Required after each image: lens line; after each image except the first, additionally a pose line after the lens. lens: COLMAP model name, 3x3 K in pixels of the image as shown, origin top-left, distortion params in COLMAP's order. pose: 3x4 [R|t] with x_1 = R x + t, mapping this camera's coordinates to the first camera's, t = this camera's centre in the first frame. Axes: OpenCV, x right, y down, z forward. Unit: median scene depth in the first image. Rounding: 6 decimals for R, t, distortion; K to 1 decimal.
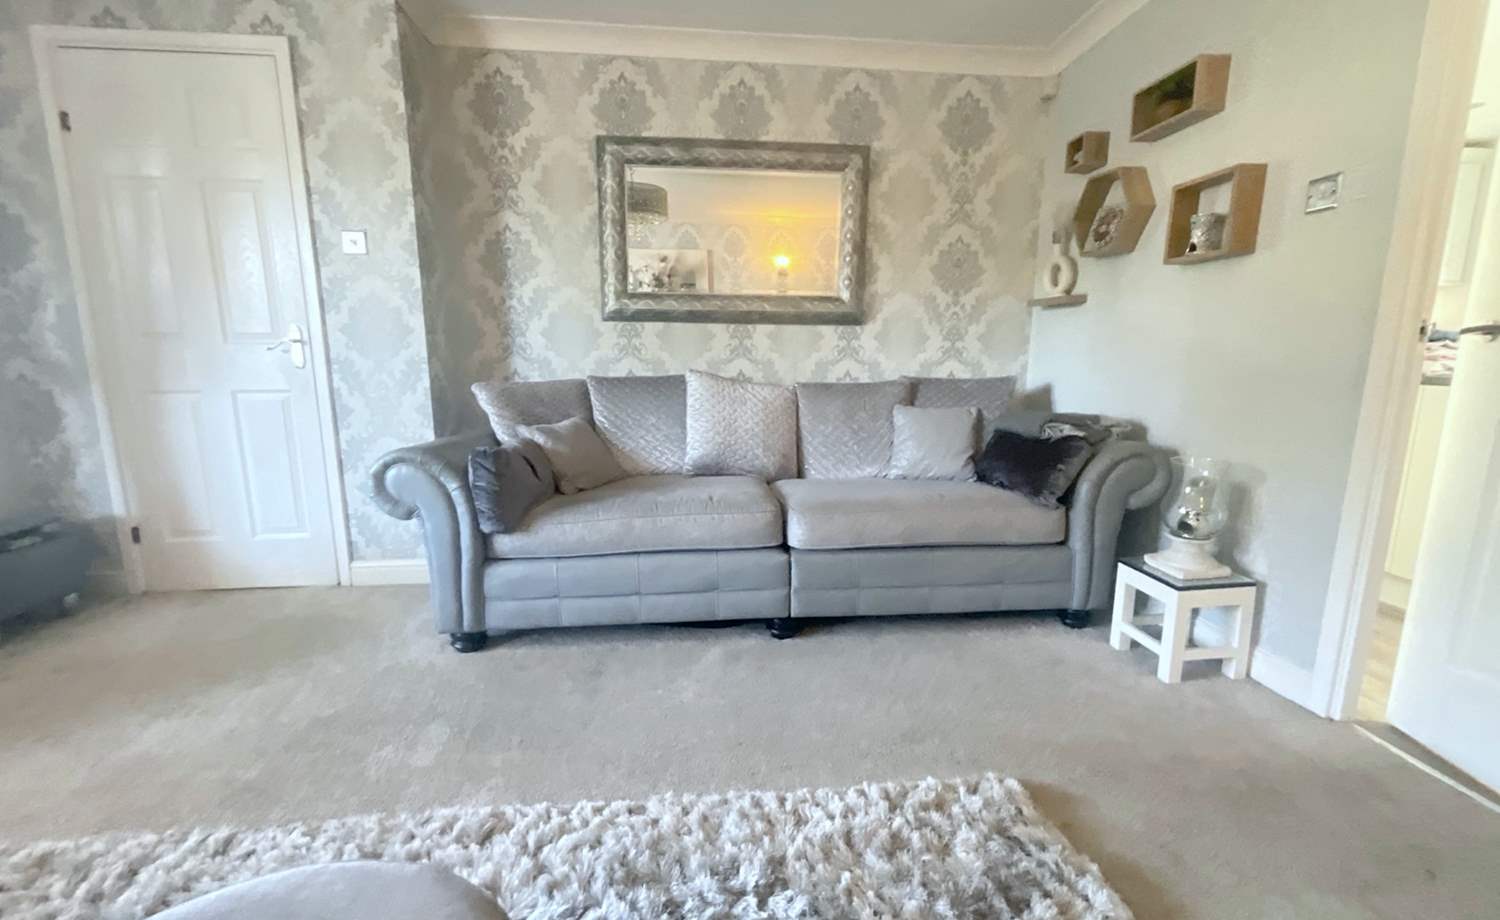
lens RADIAL K [[608.8, 0, 754.0], [0, 608.8, 459.6], [0, 0, 1]] dist [0.000736, 0.000179]
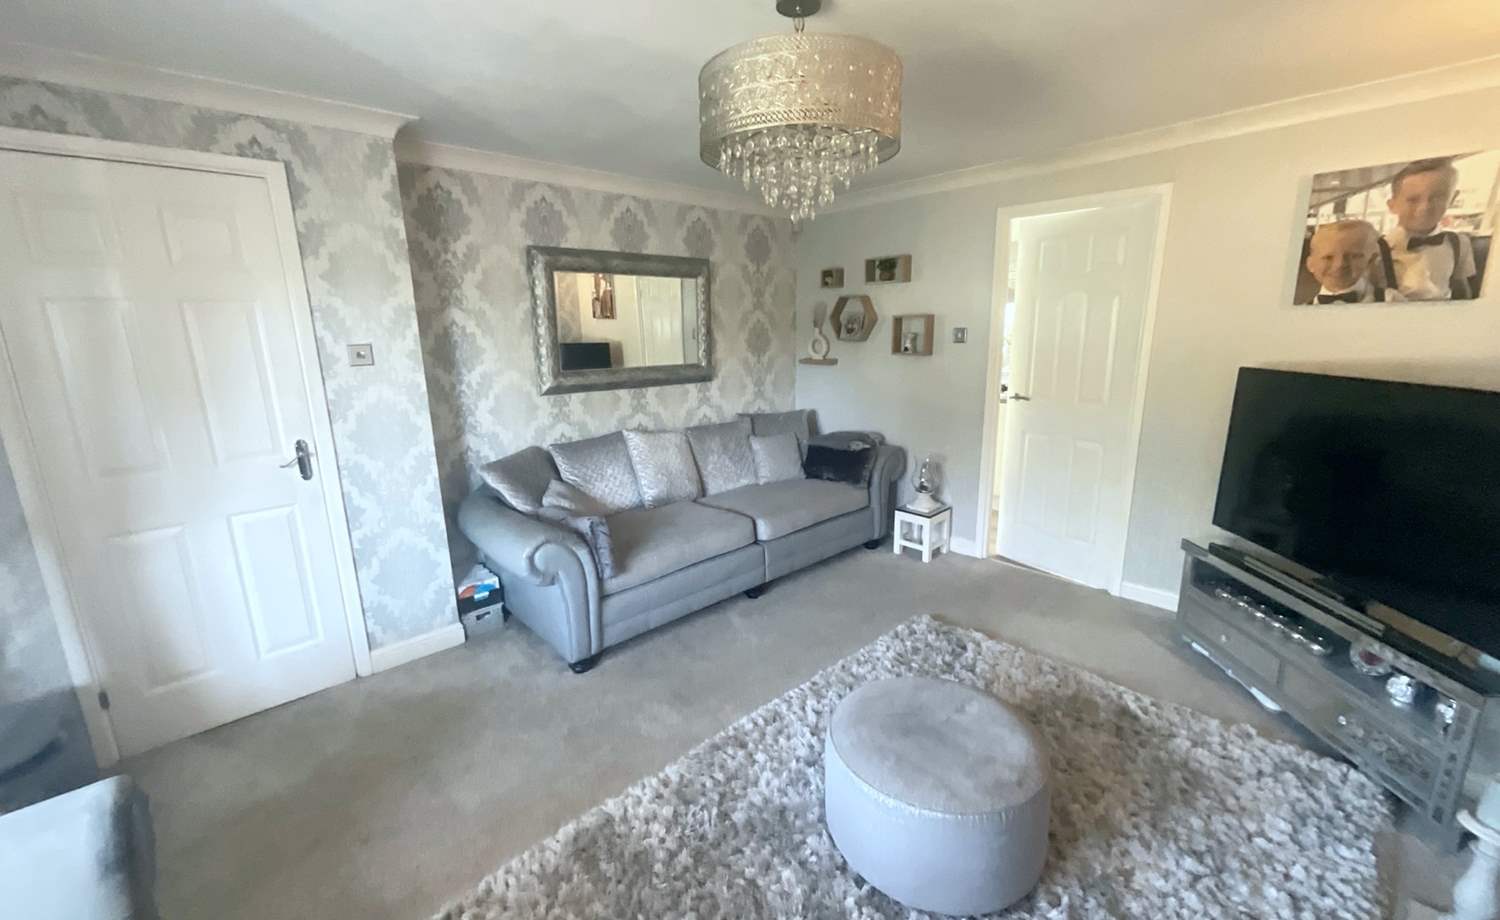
lens RADIAL K [[608.8, 0, 750.7], [0, 608.8, 461.6], [0, 0, 1]] dist [0.000736, 0.000179]
pose [[0.796464, -0.149452, 0.585926, -0.741805], [0.122586, 0.988762, 0.085570, -0.175432], [-0.592130, 0.003673, 0.805834, -0.250878]]
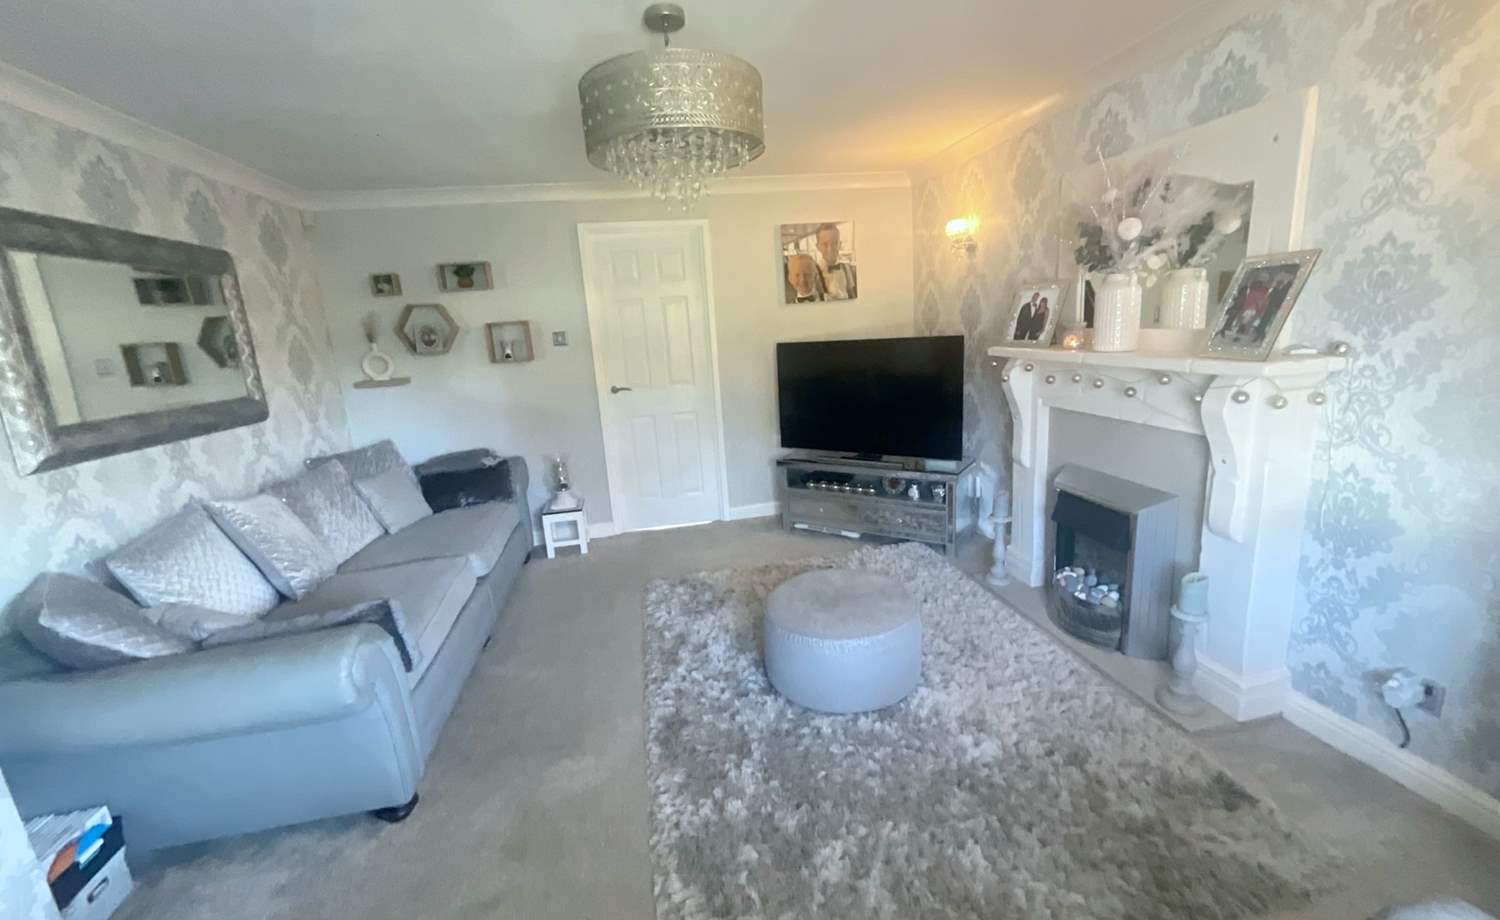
lens RADIAL K [[608.8, 0, 748.7], [0, 608.8, 461.3], [0, 0, 1]] dist [0.000736, 0.000179]
pose [[-0.084278, -0.219051, 0.972067, -1.090541], [0.236929, 0.943154, 0.233078, -0.244829], [-0.967865, 0.249954, -0.027587, 0.307246]]
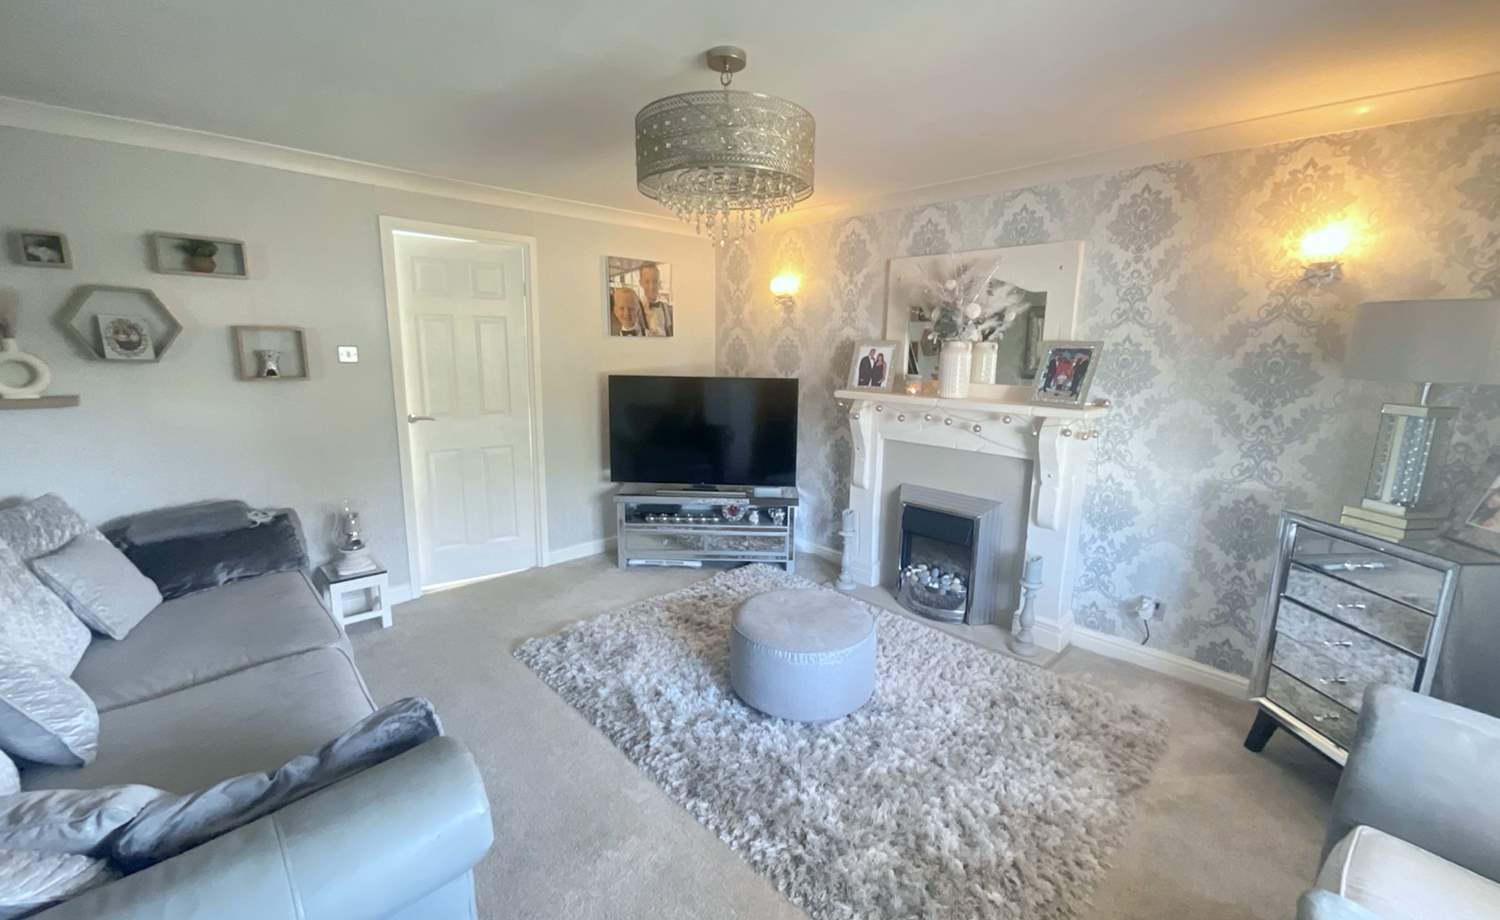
lens RADIAL K [[608.8, 0, 745.3], [0, 608.8, 463.2], [0, 0, 1]] dist [0.000736, 0.000179]
pose [[-0.613162, -0.158643, 0.773863, -0.917303], [0.119278, 0.949803, 0.289220, -0.346407], [-0.780900, 0.269643, -0.563461, 0.801520]]
